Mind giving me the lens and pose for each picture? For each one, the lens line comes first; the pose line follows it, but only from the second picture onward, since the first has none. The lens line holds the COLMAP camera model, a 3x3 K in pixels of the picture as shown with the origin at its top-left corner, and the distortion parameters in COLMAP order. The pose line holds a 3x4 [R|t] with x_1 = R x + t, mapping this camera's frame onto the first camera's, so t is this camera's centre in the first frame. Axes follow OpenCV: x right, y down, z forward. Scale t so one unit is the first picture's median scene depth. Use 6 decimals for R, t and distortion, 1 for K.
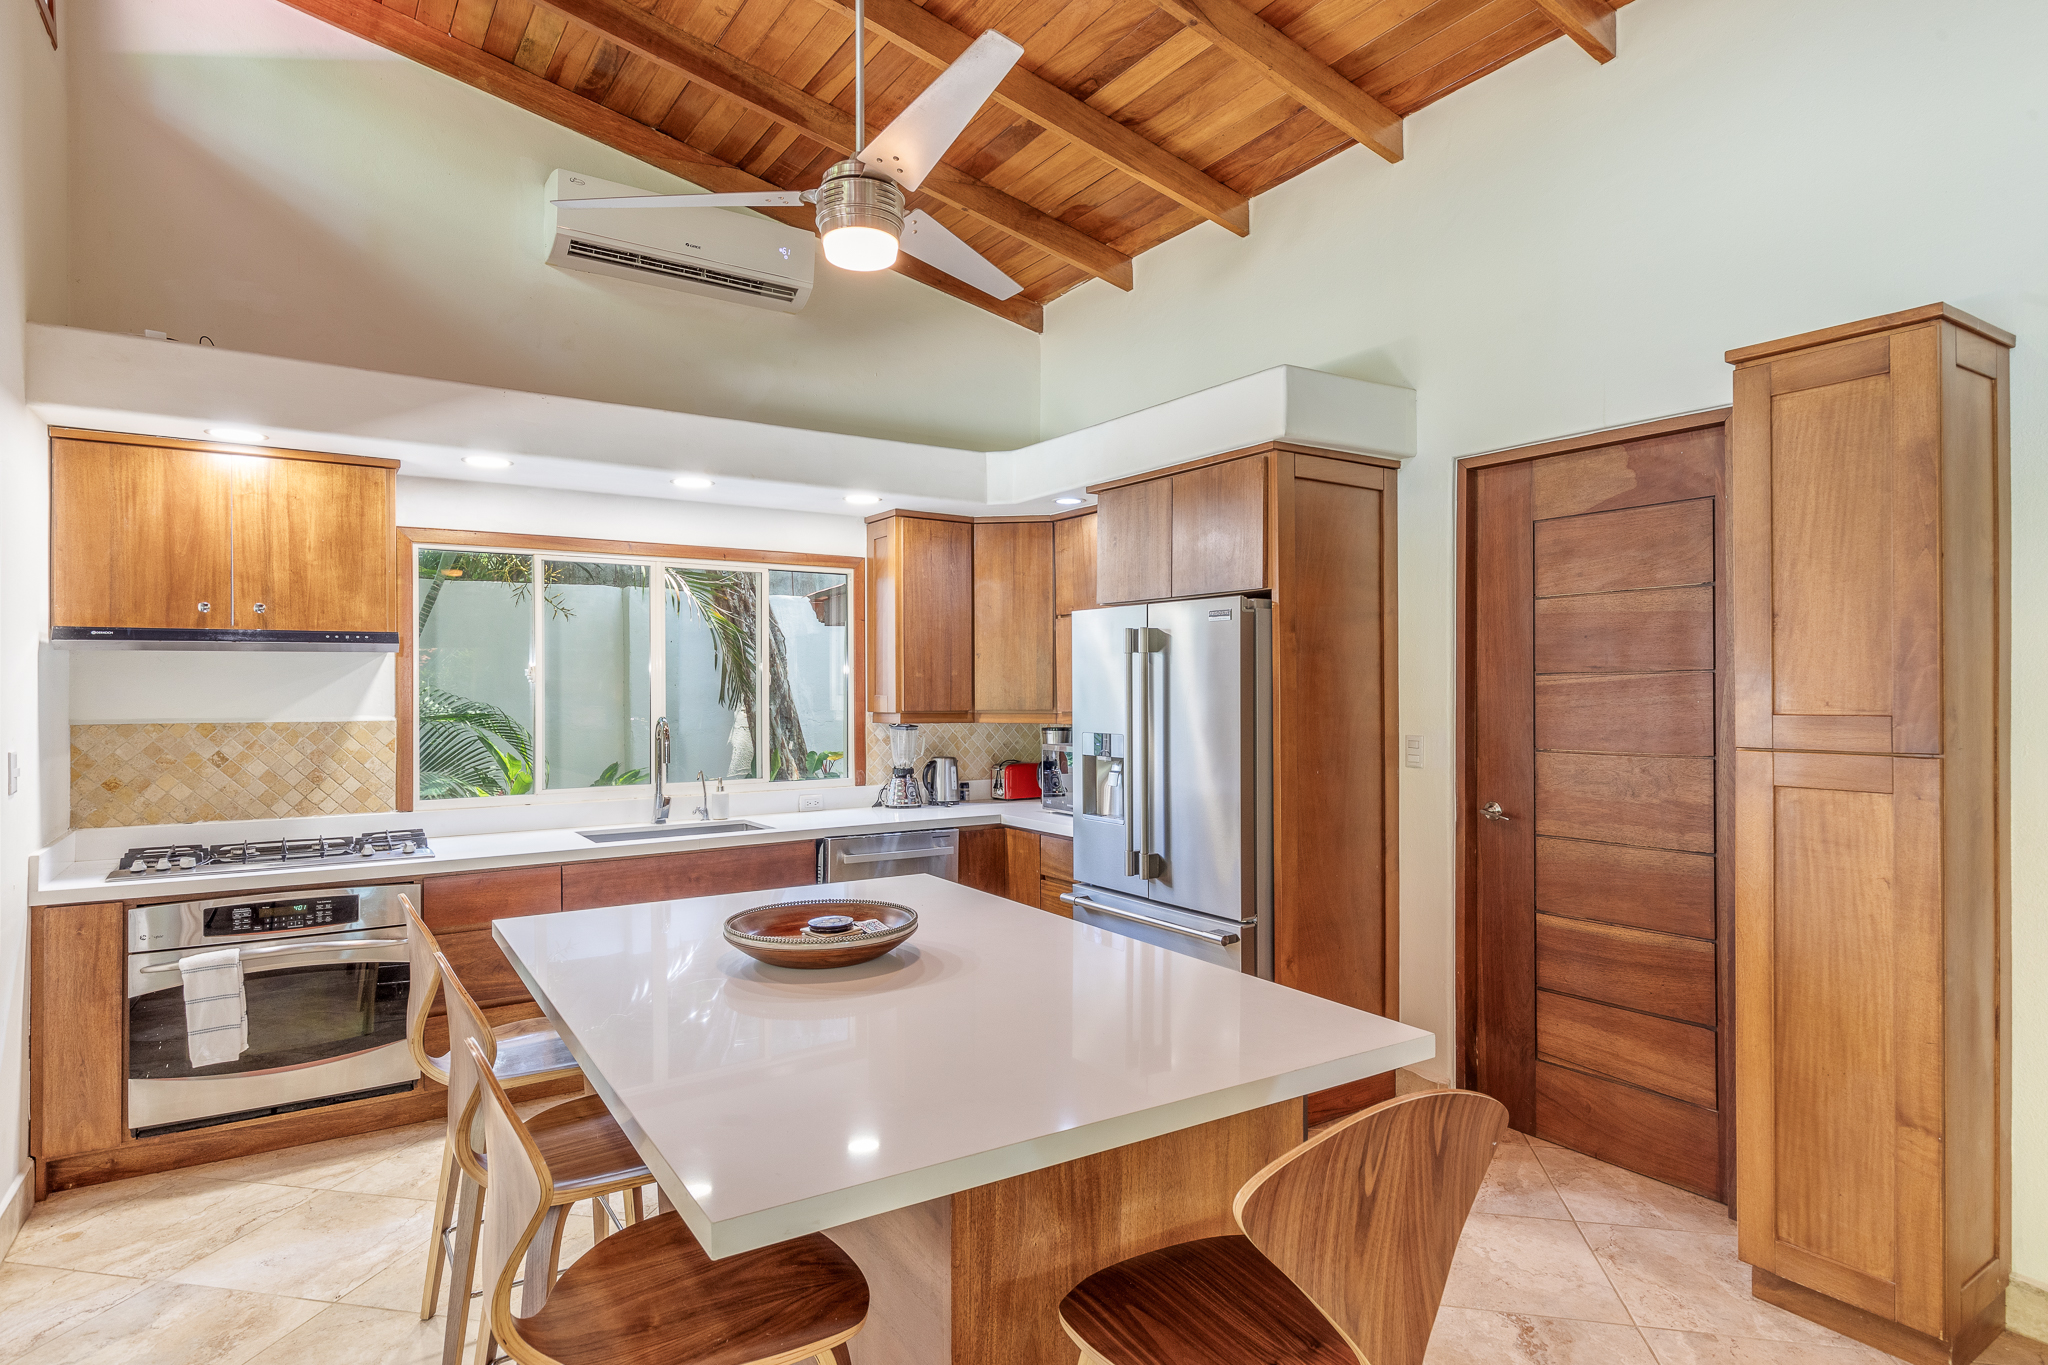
lens RADIAL K [[1119.5, 0, 987.3], [0, 1119.5, 688.9], [0, 0, 1]] dist [-0.000135, 0.001616]
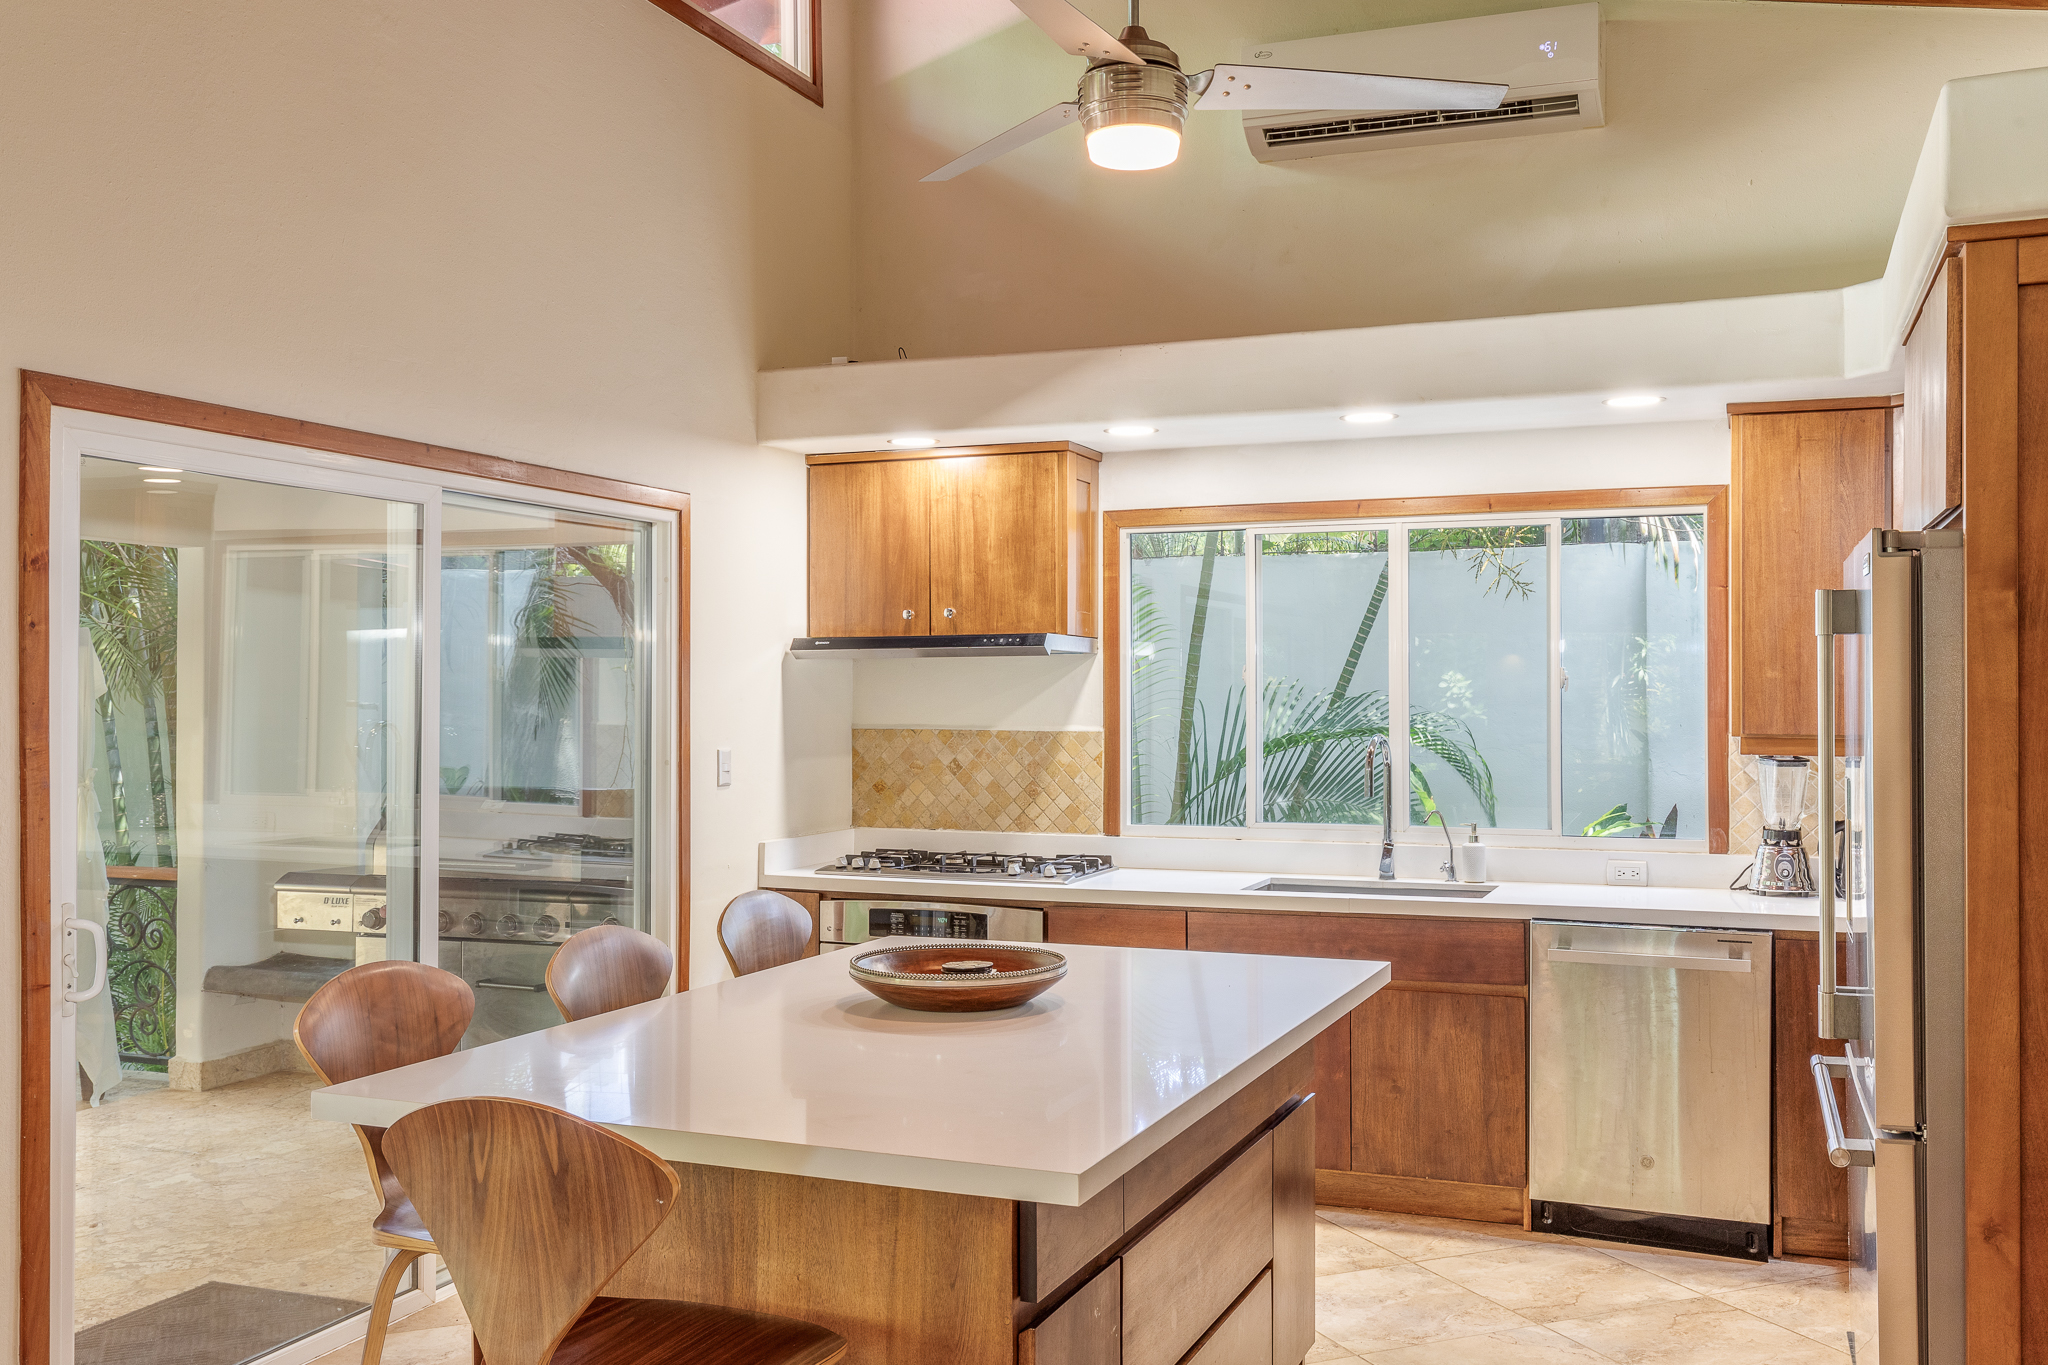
lens RADIAL K [[1810.6, 0, 1024.0], [0, 1810.6, 682.5], [0, 0, 1]] dist [0.035034, 0.002216]
pose [[0.567382, -0.003887, -0.823446, 0.666283], [-0.003349, 0.999970, -0.007028, -0.000102], [0.823448, 0.006746, 0.567351, 0.149946]]
